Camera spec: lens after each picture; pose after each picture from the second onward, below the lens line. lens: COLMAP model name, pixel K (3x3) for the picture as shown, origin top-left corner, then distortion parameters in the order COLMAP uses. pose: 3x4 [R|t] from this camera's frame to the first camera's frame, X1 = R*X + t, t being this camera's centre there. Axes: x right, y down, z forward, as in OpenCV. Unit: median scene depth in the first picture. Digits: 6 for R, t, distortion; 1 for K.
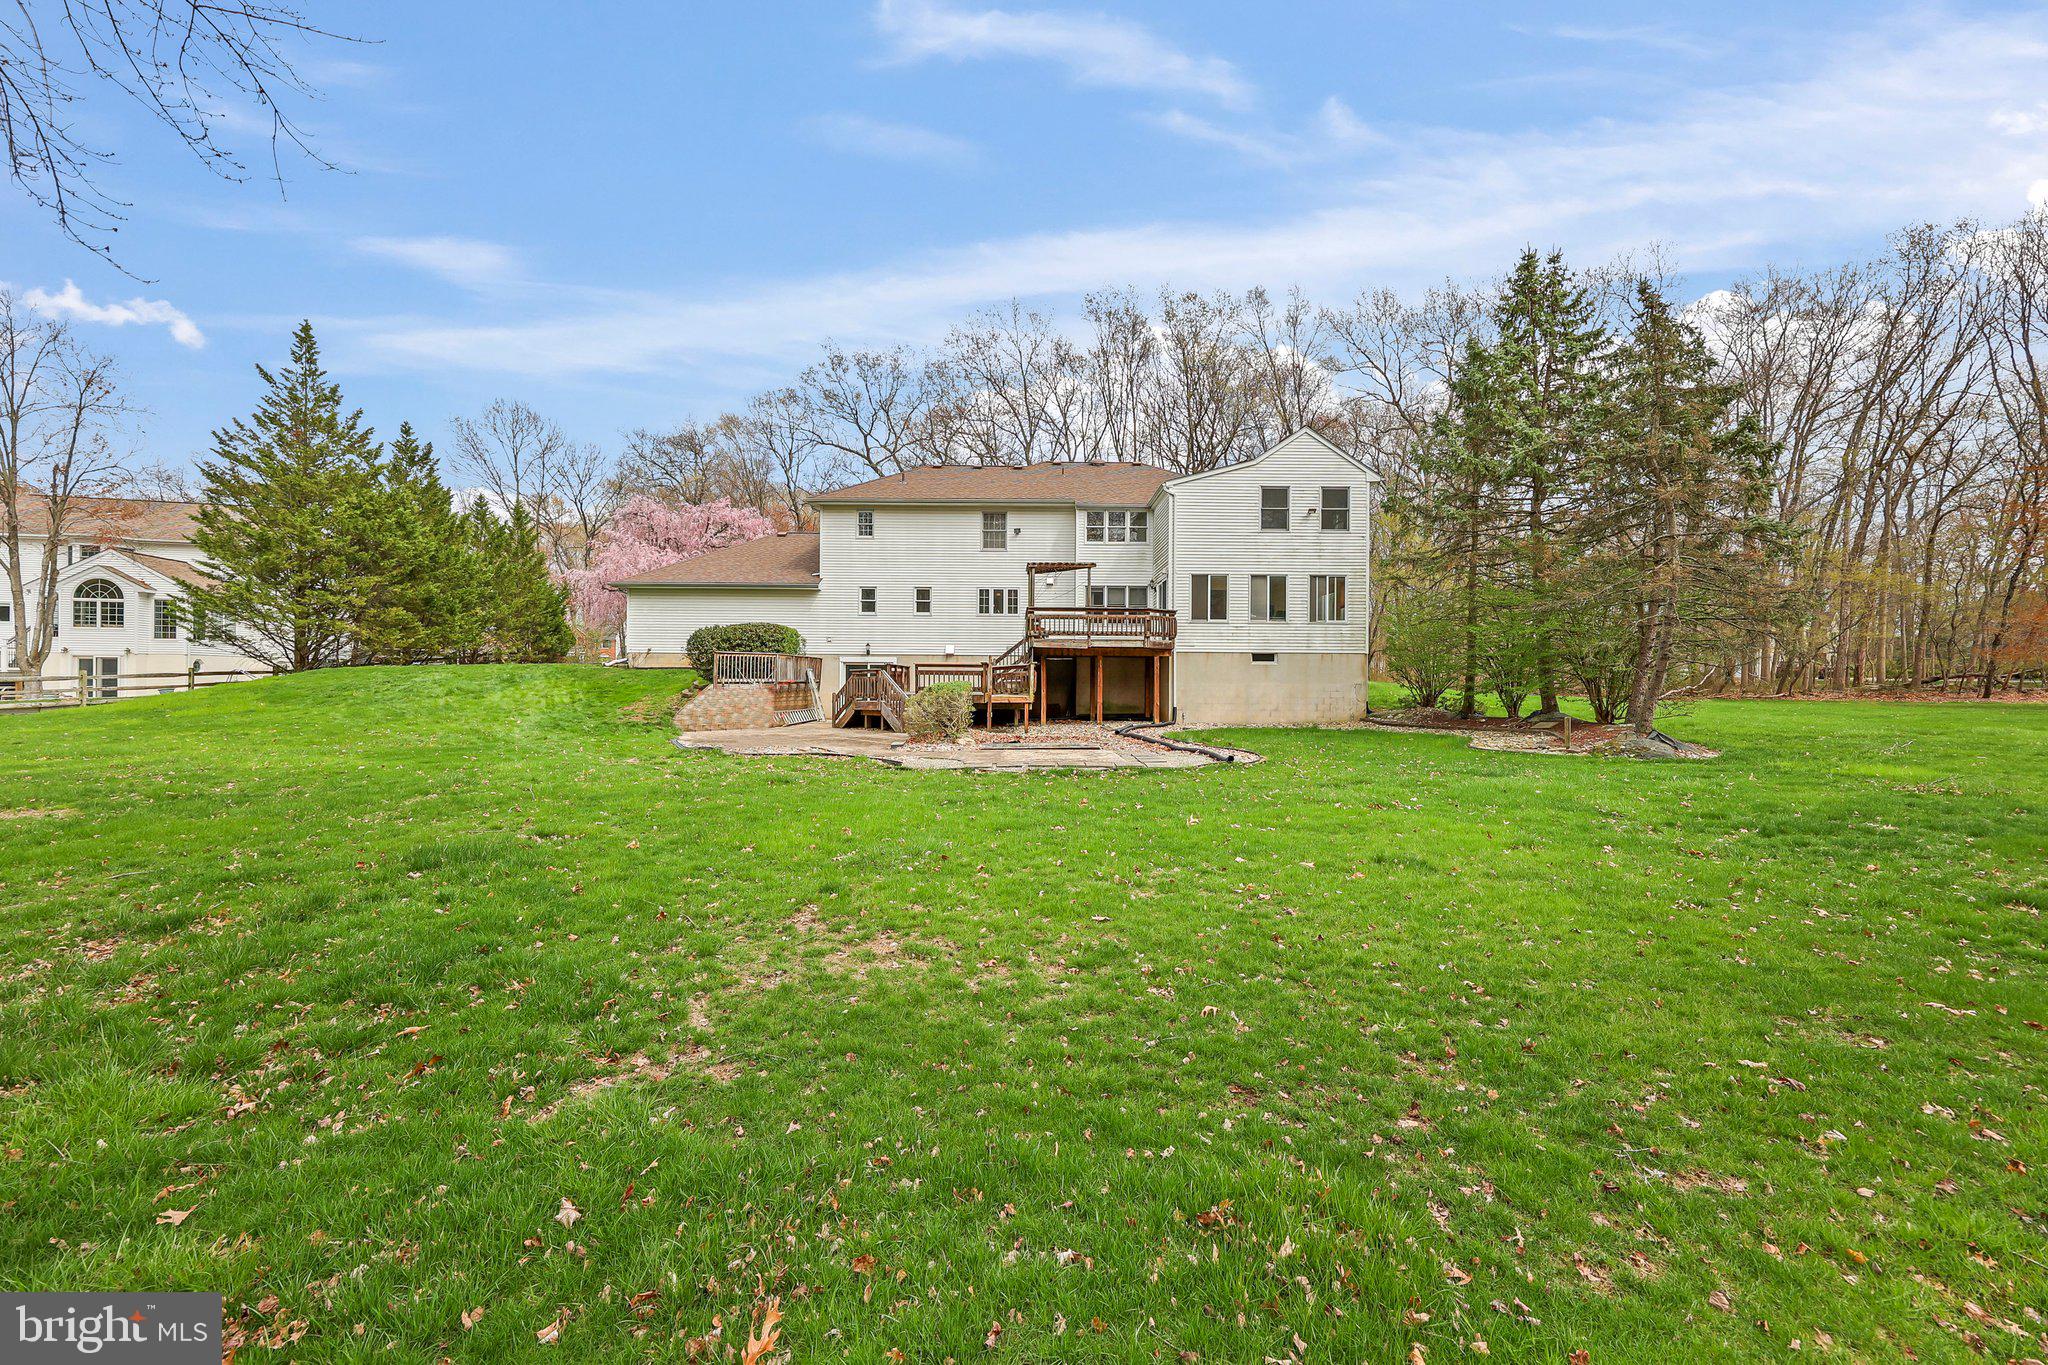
lens RADIAL K [[831.4, 0, 1024.0], [0, 831.4, 682.5], [0, 0, 1]] dist [0.001727, 0.000668]
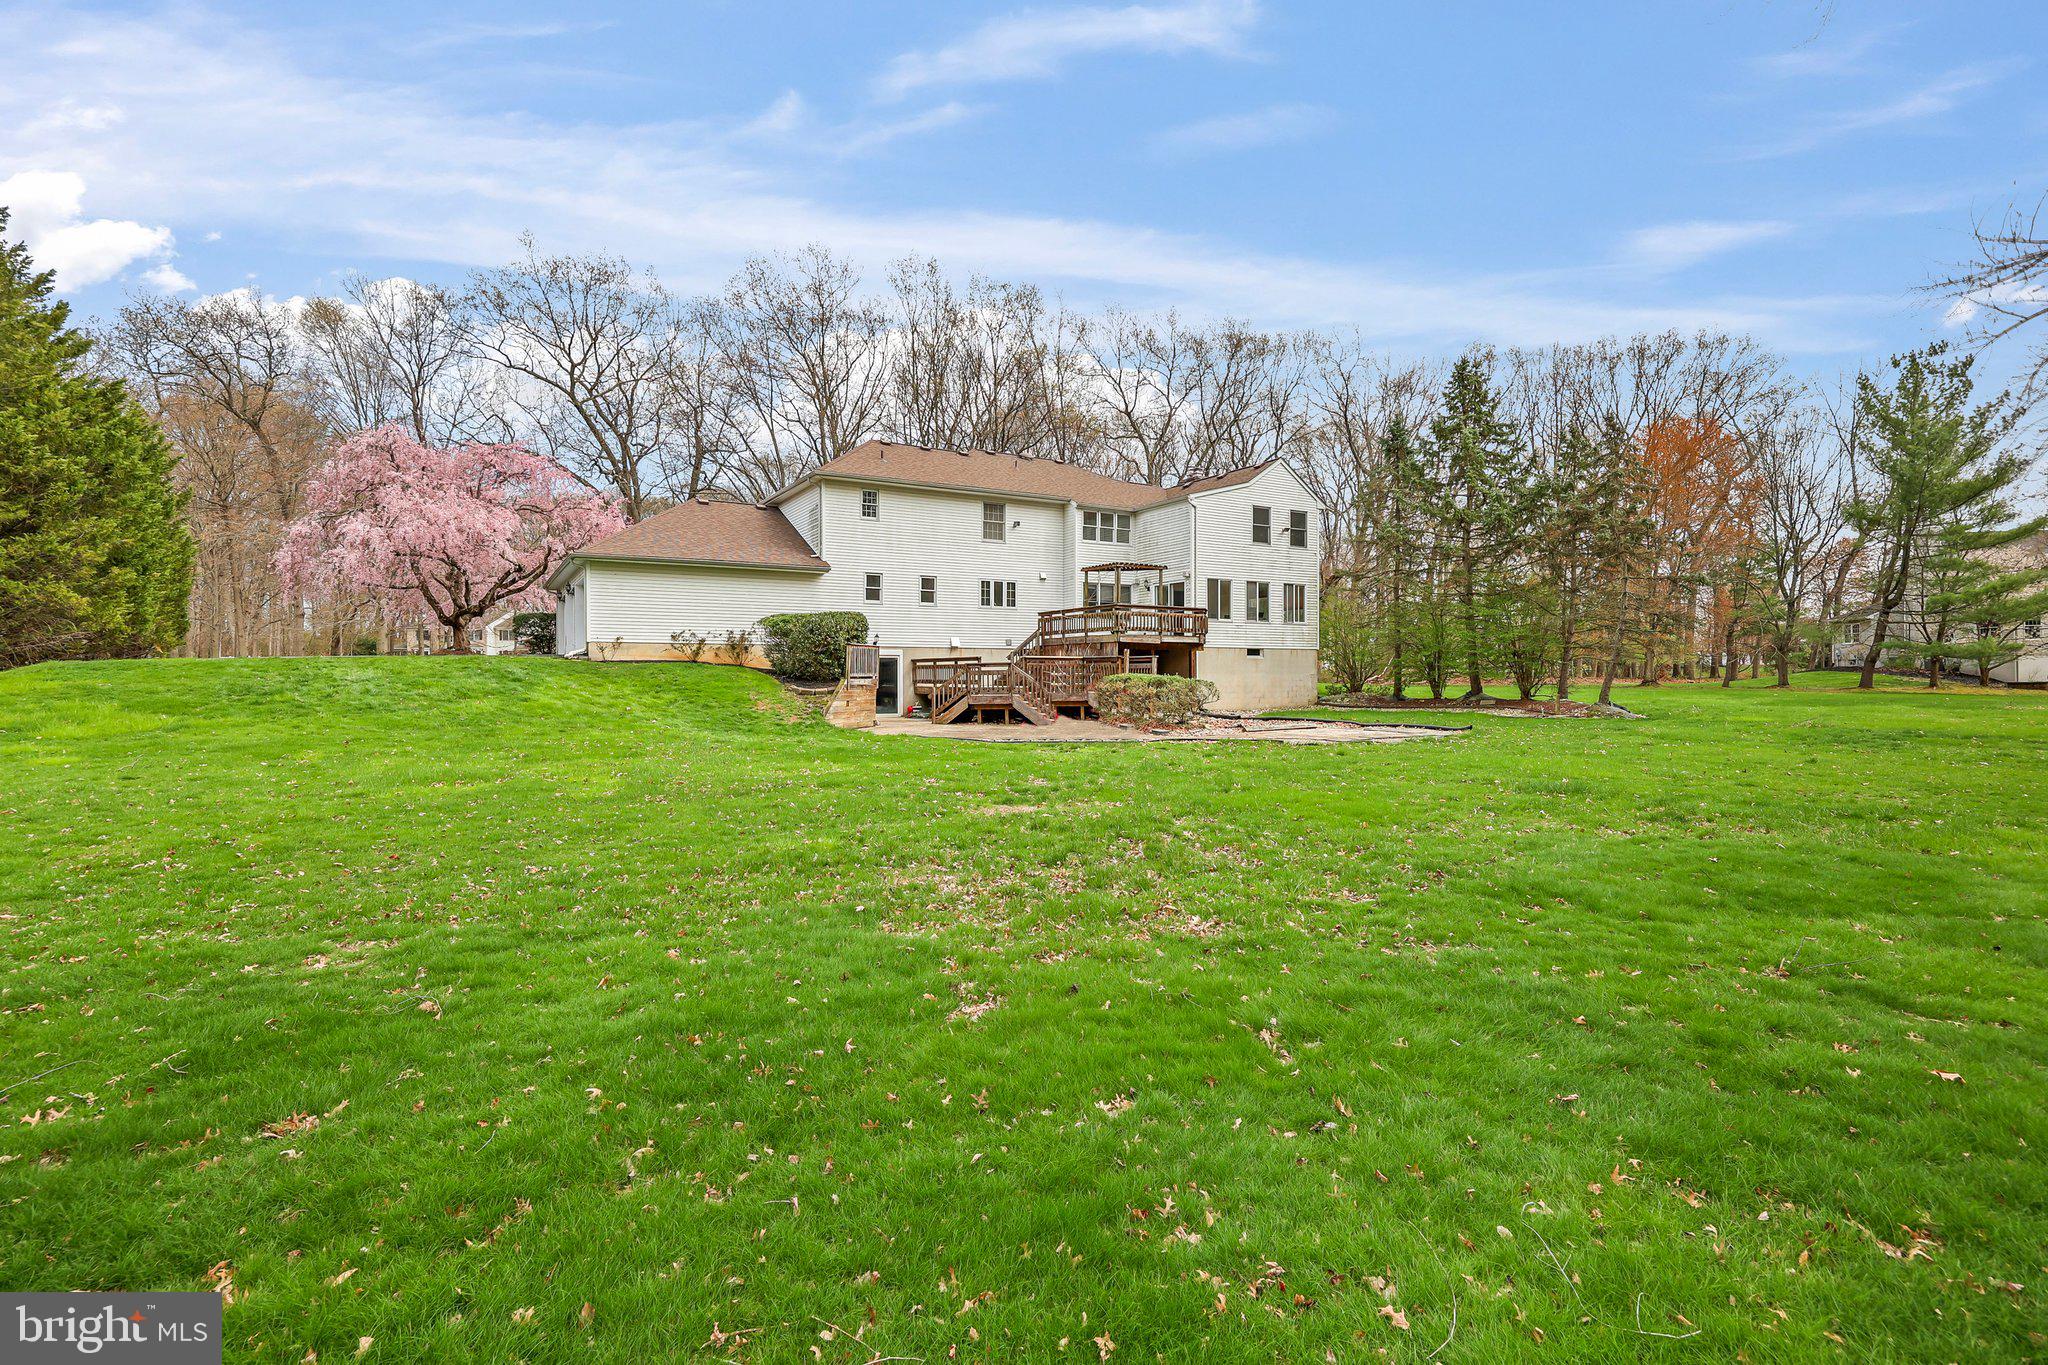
lens RADIAL K [[950.6, 0, 1024.0], [0, 950.6, 682.5], [0, 0, 1]] dist [-0.000287, -0.000384]
pose [[0.867987, -0.010230, 0.496482, -0.654847], [0.006908, 0.999940, 0.008527, -0.001432], [-0.496540, -0.003971, 0.868005, 0.002046]]
